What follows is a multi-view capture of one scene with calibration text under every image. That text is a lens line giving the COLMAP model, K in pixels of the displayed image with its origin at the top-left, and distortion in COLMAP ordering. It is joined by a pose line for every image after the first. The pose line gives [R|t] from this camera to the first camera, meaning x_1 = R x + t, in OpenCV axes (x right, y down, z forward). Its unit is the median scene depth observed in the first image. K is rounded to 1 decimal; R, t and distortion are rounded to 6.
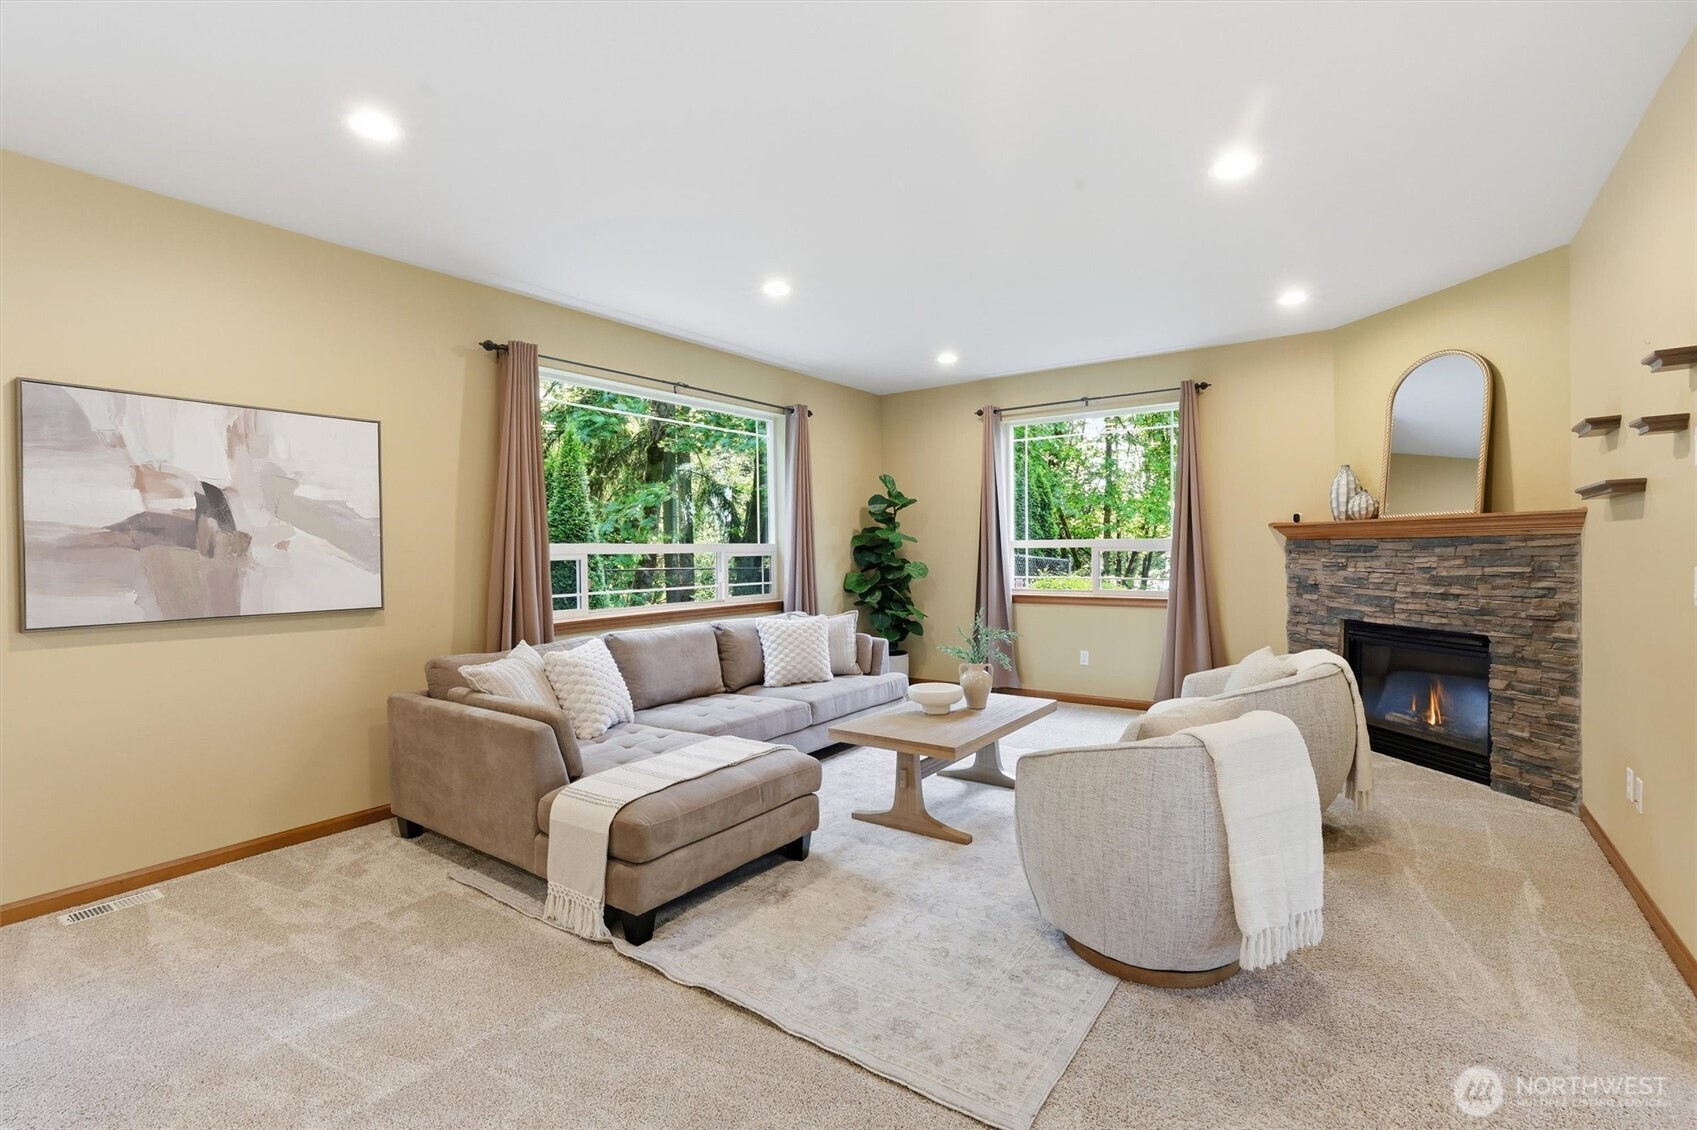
lens RADIAL K [[769.3, 0, 840.8], [0, 769.3, 562.0], [0, 0, 1]] dist [-0.000723, -0.000308]
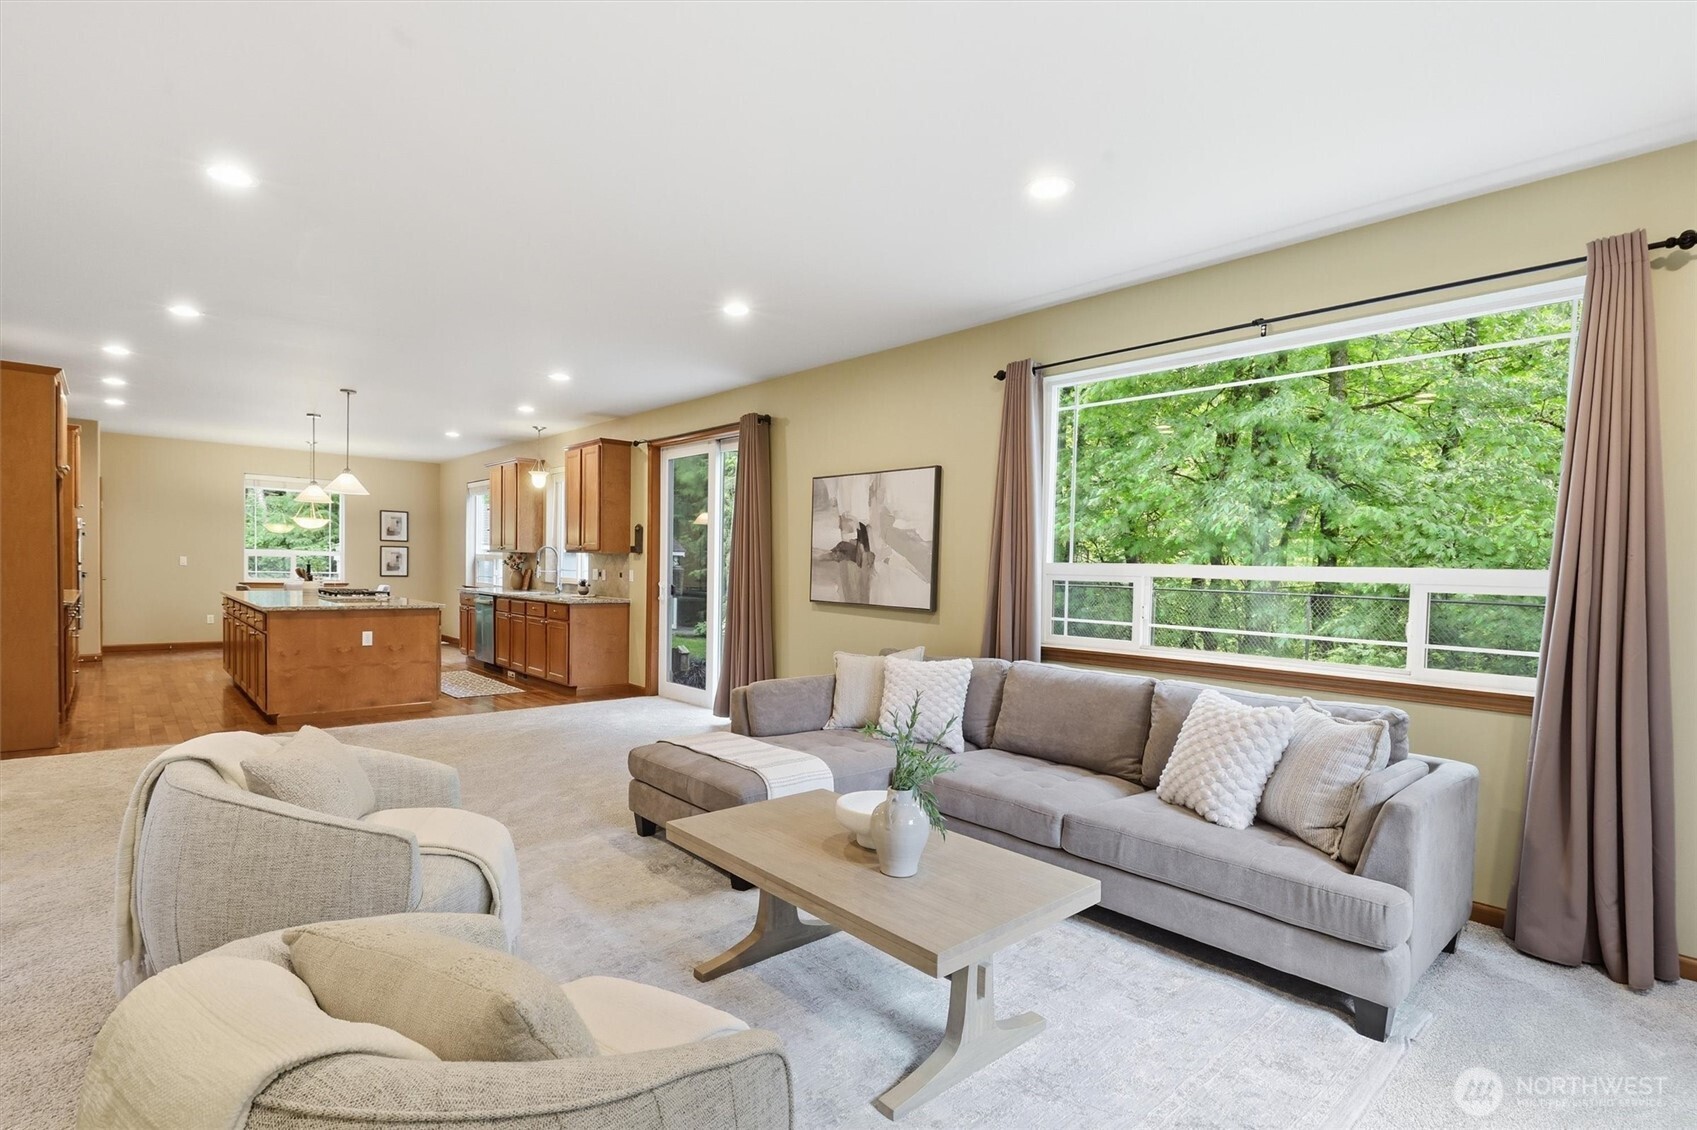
lens RADIAL K [[865.3, 0, 852.1], [0, 865.3, 565.0], [0, 0, 1]] dist [0.007109, 0.000239]
pose [[-0.216219, 0.005346, -0.976330, 0.739742], [-0.037019, 0.999221, 0.013669, -0.027431], [0.975643, 0.039099, -0.215853, 1.032620]]
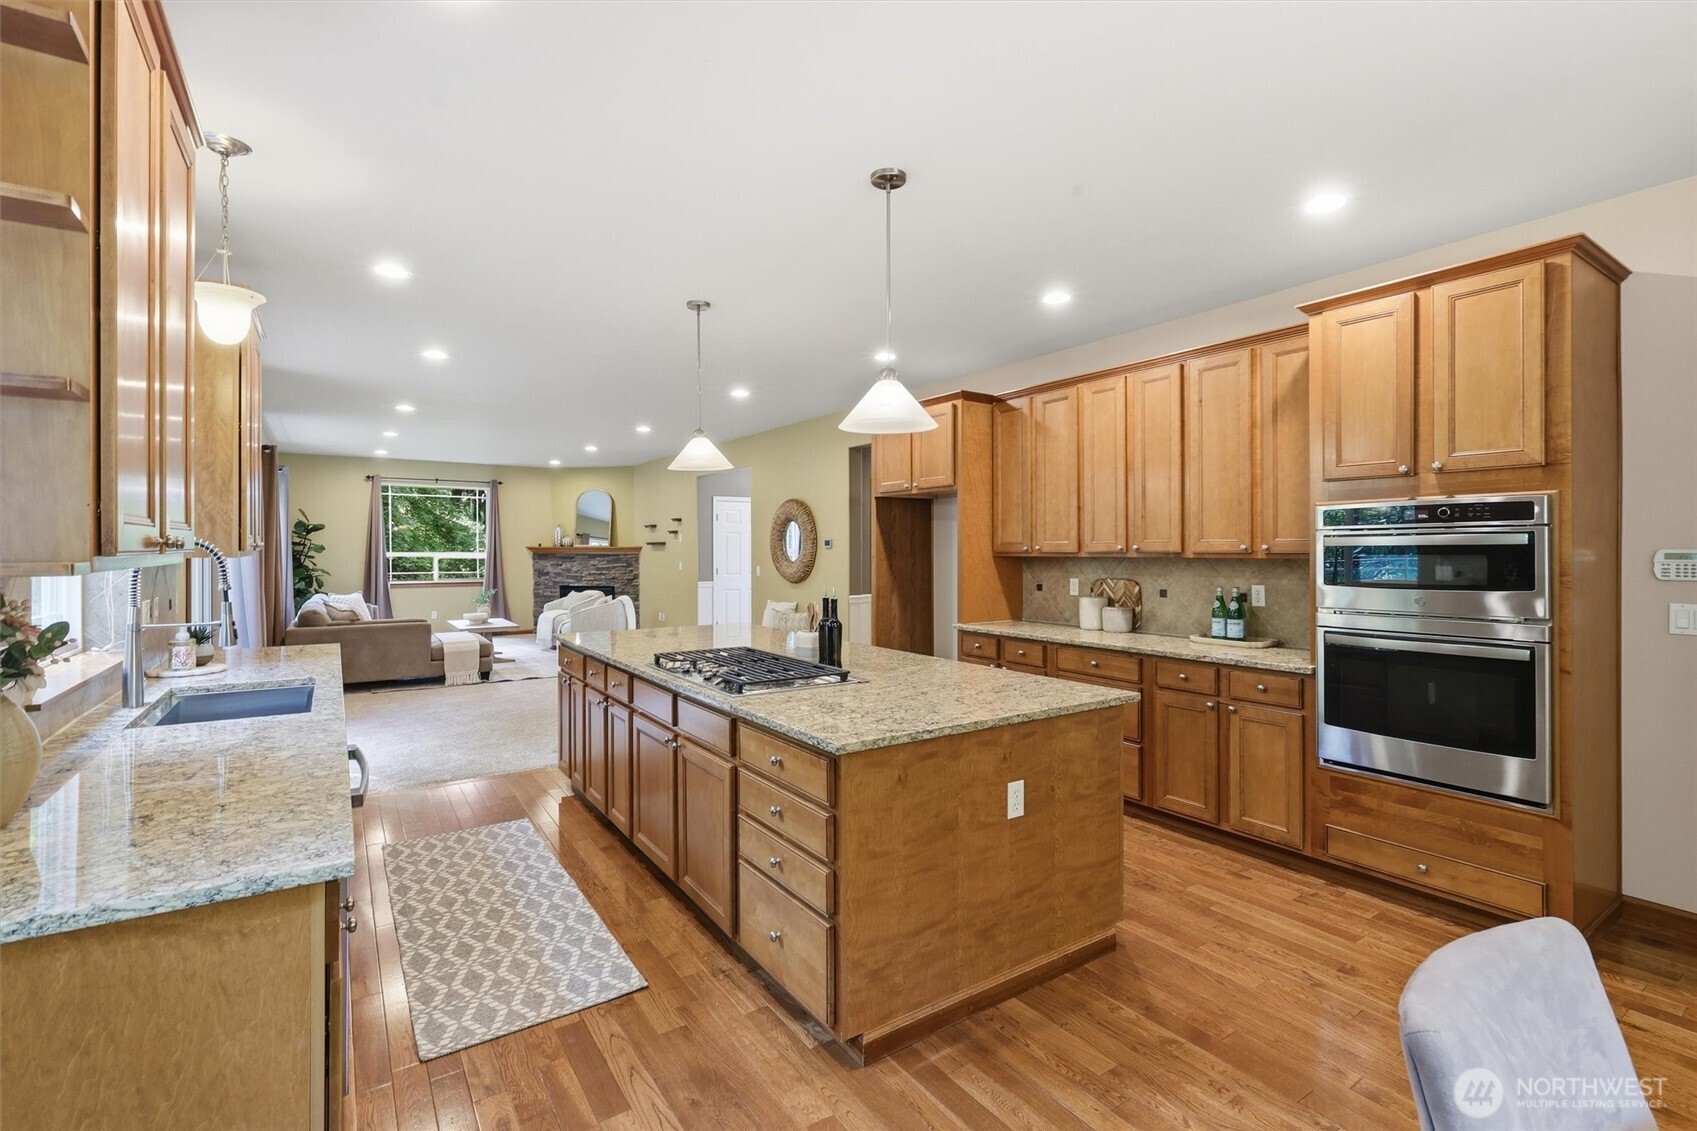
lens RADIAL K [[769.3, 0, 845.5], [0, 769.3, 553.3], [0, 0, 1]] dist [-0.000723, -0.000308]
pose [[0.345559, 0.006113, 0.938377, -1.683138], [0.012334, 0.999863, -0.011055, 0.009076], [-0.938316, 0.015394, 0.345436, -0.910103]]
